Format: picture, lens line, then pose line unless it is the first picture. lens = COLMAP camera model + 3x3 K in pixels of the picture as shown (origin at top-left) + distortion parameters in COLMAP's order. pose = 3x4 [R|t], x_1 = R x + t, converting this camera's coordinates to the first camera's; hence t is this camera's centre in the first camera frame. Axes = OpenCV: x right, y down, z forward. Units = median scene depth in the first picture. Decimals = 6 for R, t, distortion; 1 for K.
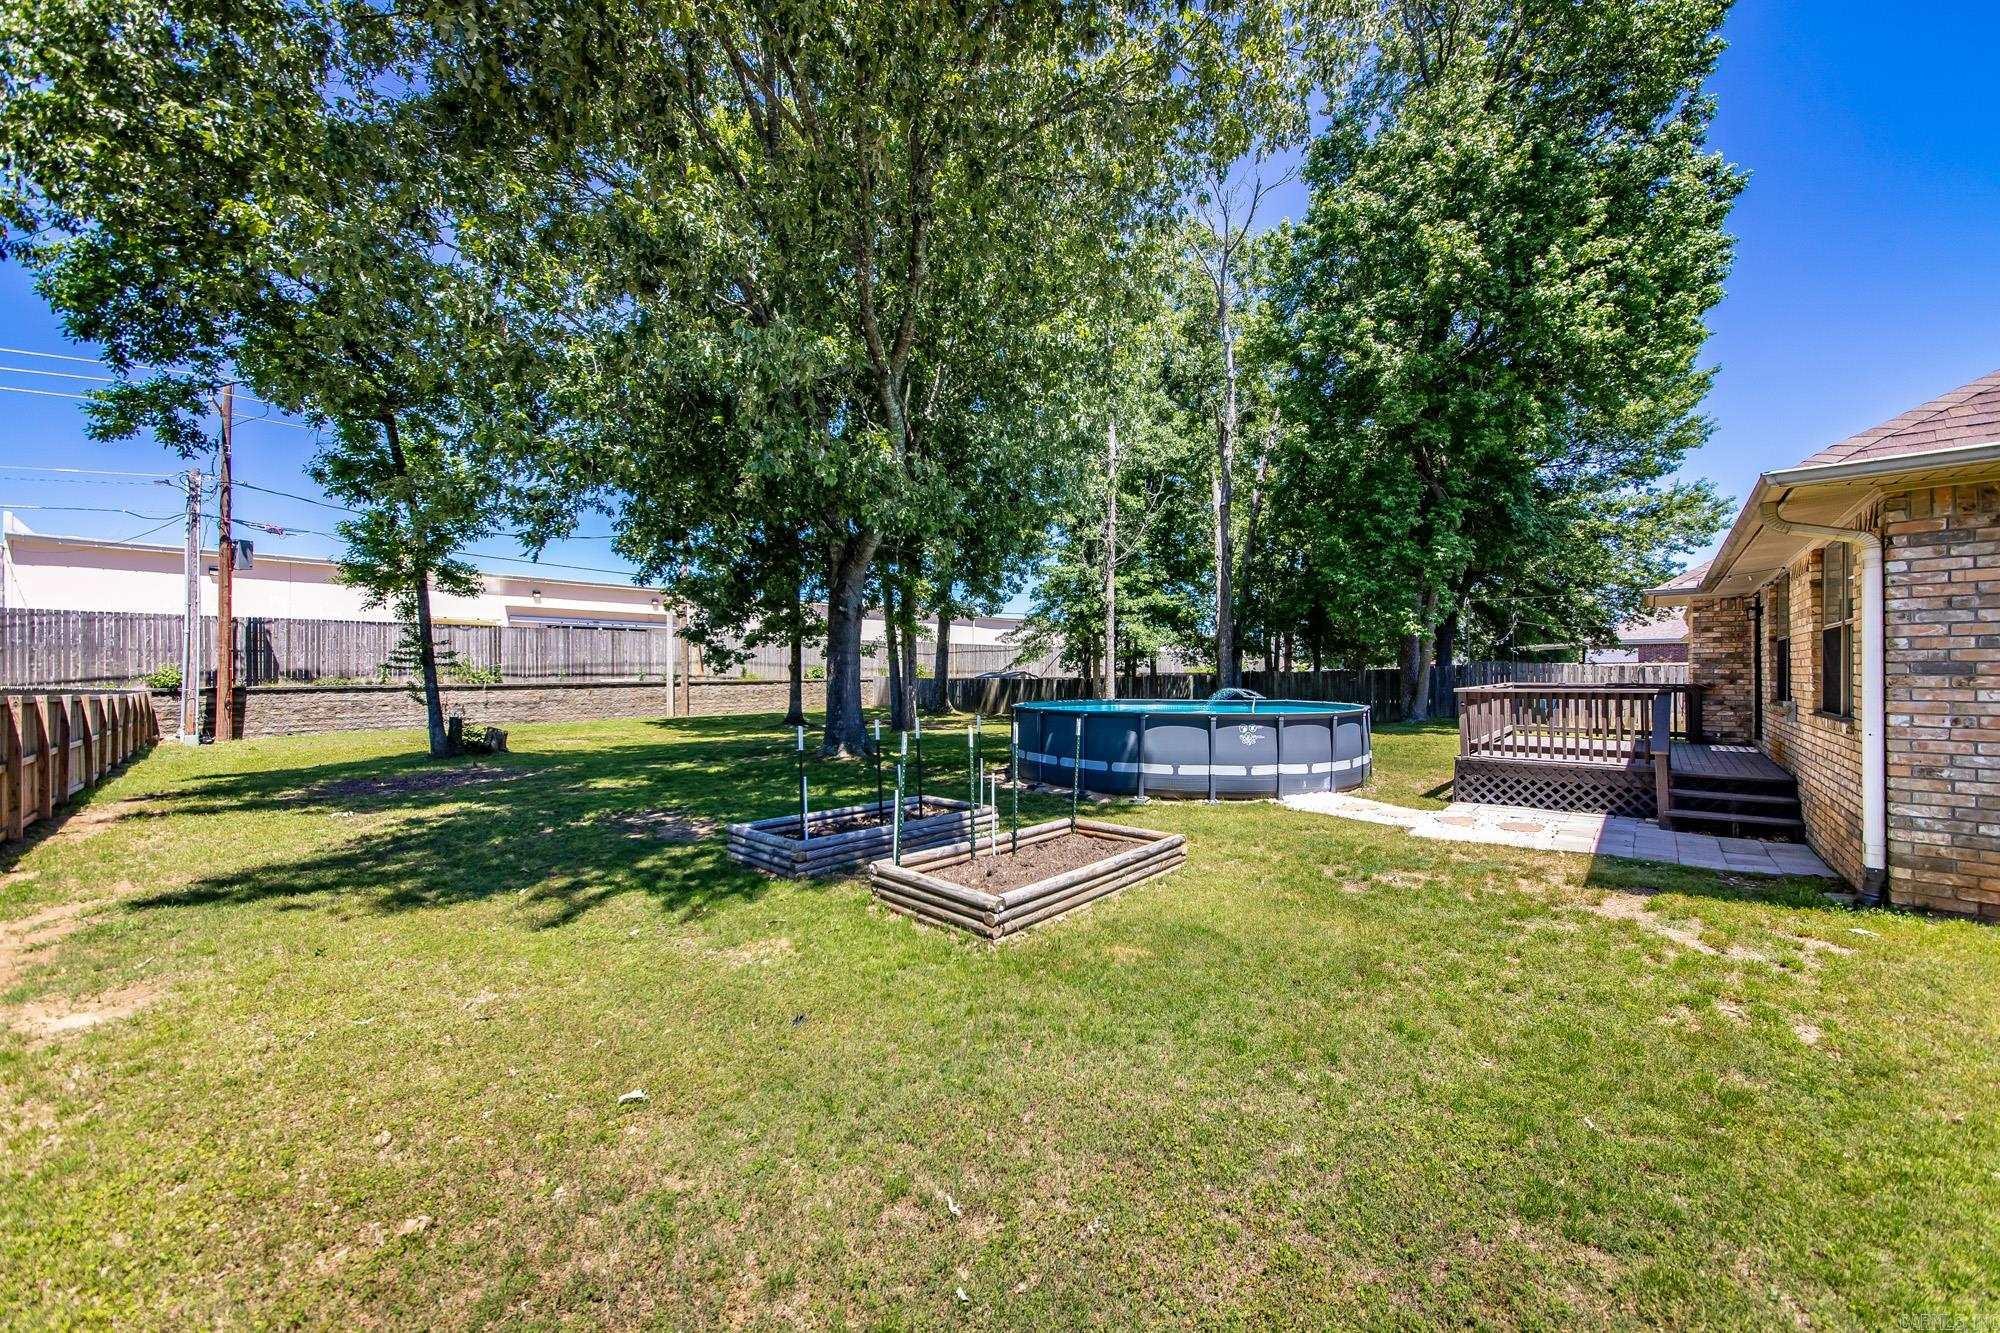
lens RADIAL K [[714.1, 0, 995.0], [0, 714.1, 671.5], [0, 0, 1]] dist [-0.001347, 0.000102]
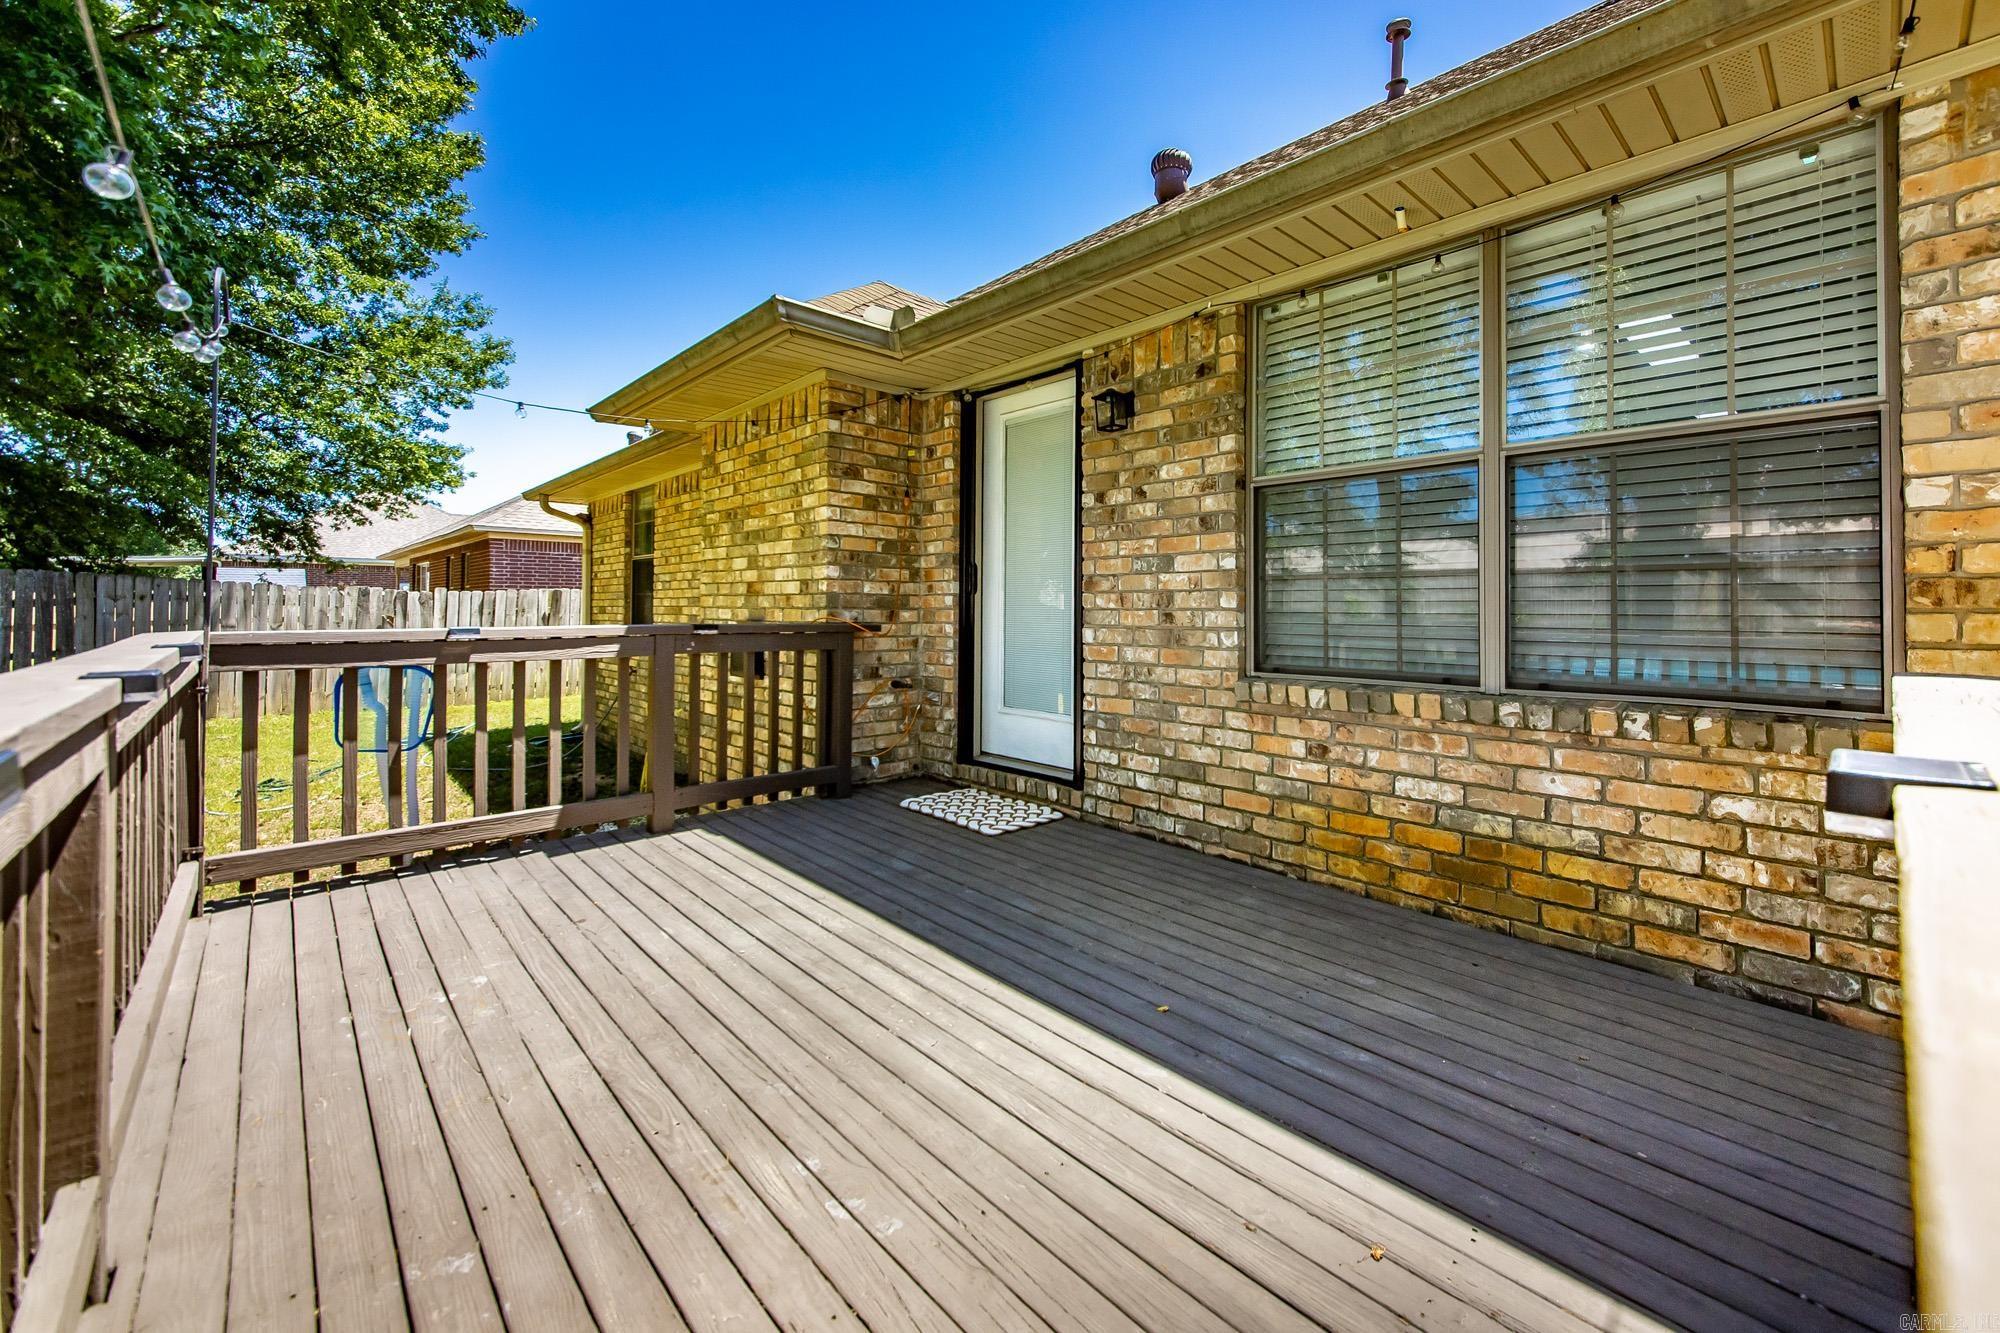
lens RADIAL K [[811.9, 0, 1041.7], [0, 811.9, 598.7], [0, 0, 1]] dist [-0.000249, -0.000023]
pose [[0.060928, 0.015981, 0.998014, 0.596725], [-0.007342, 0.999852, -0.015562, 0.011216], [-0.998115, -0.006379, 0.061036, 0.880824]]
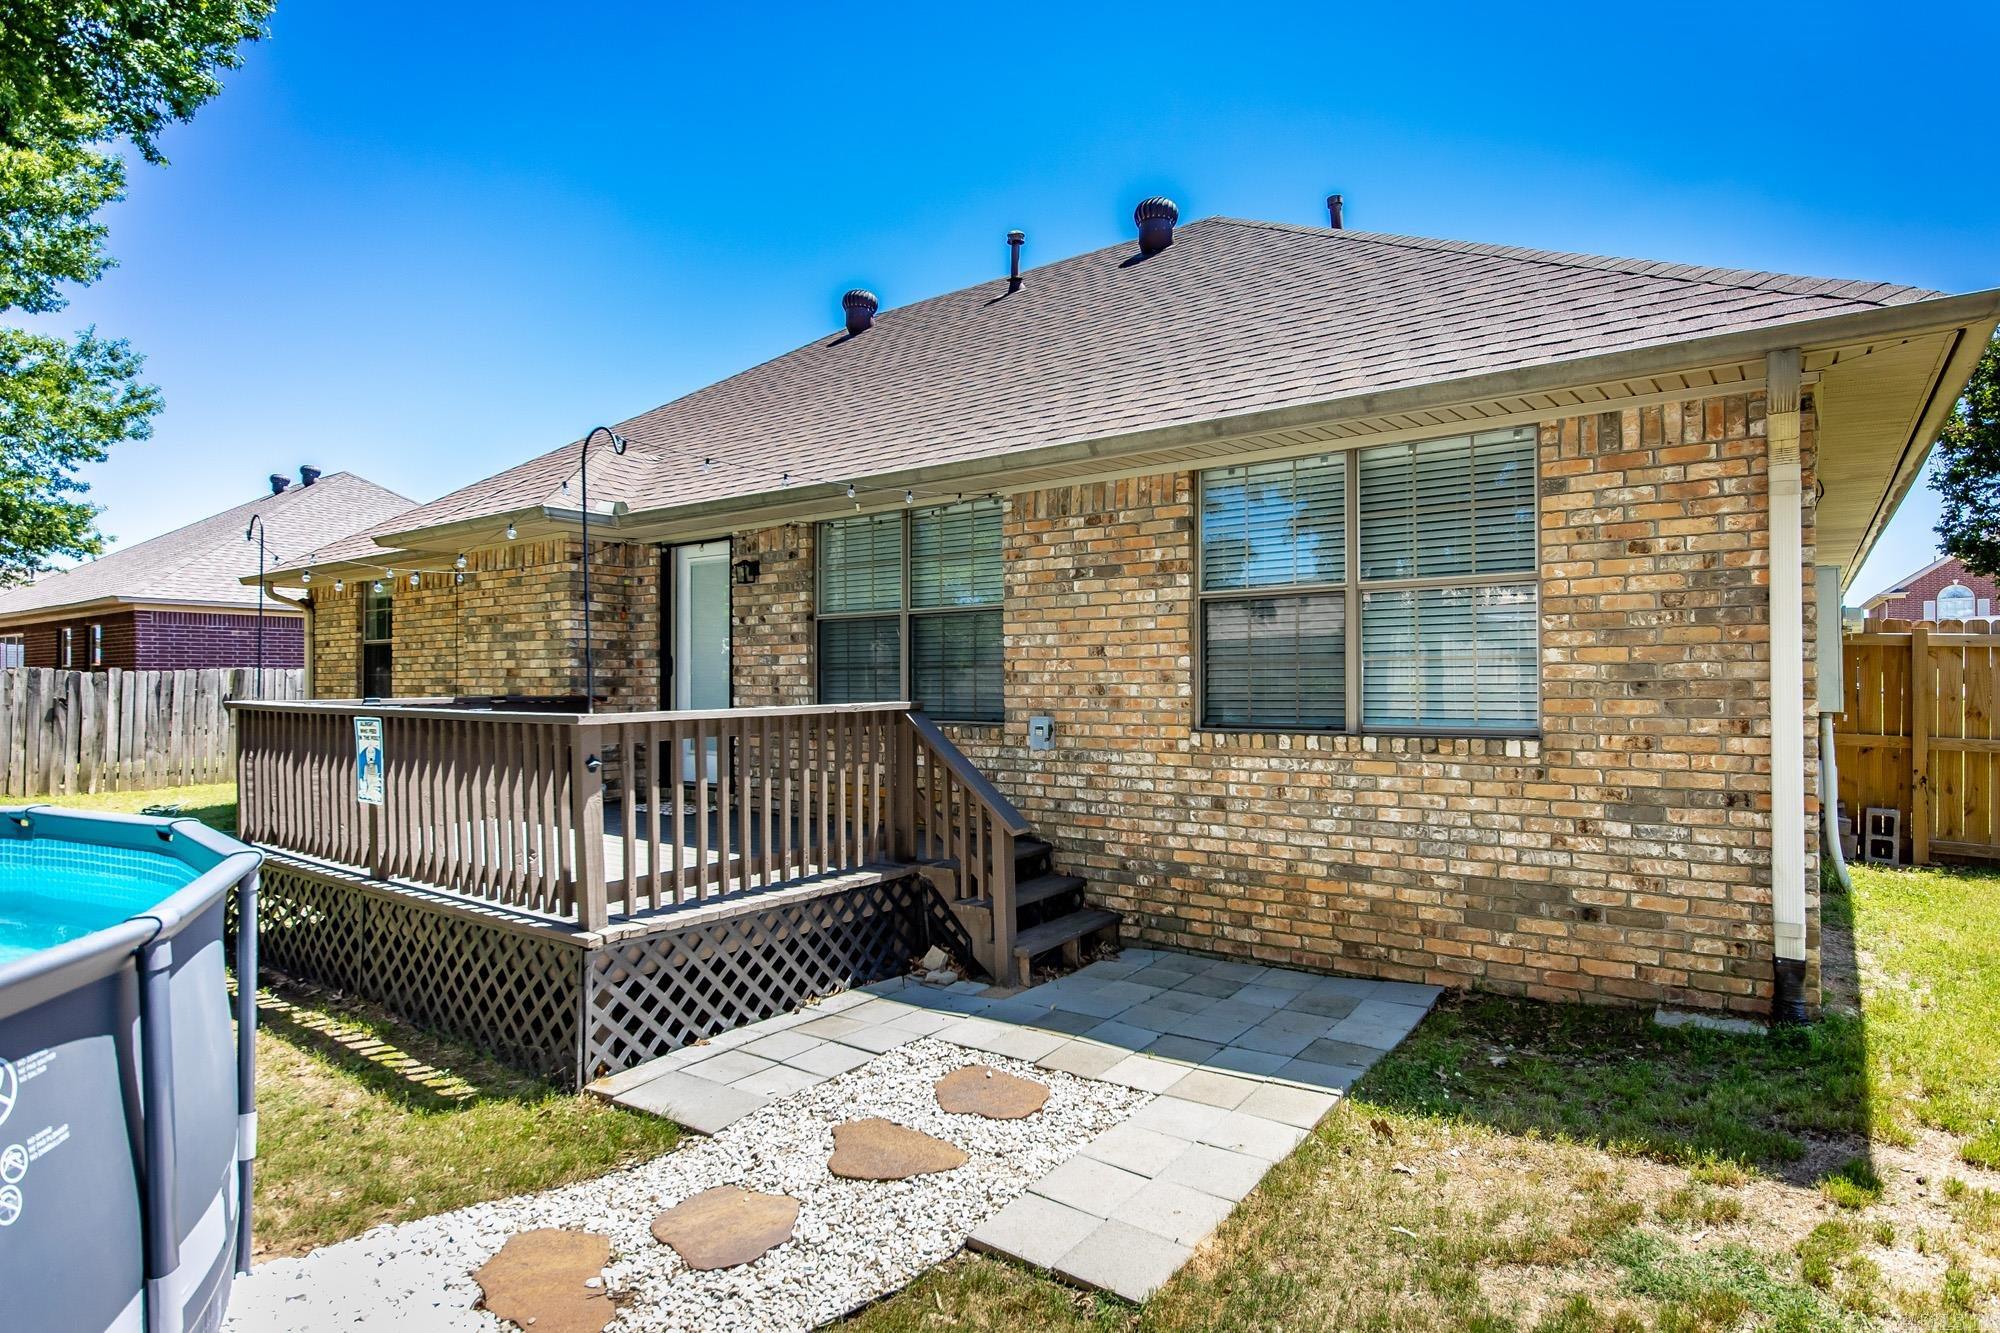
lens RADIAL K [[1061.8, 0, 993.8], [0, 1061.8, 674.7], [0, 0, 1]] dist [-0.002167, 0.000111]
pose [[-0.107778, 0.012471, 0.994097, 0.153063], [0.000931, 0.999922, -0.012443, 0.011960], [-0.994175, -0.000416, -0.107781, 0.777758]]
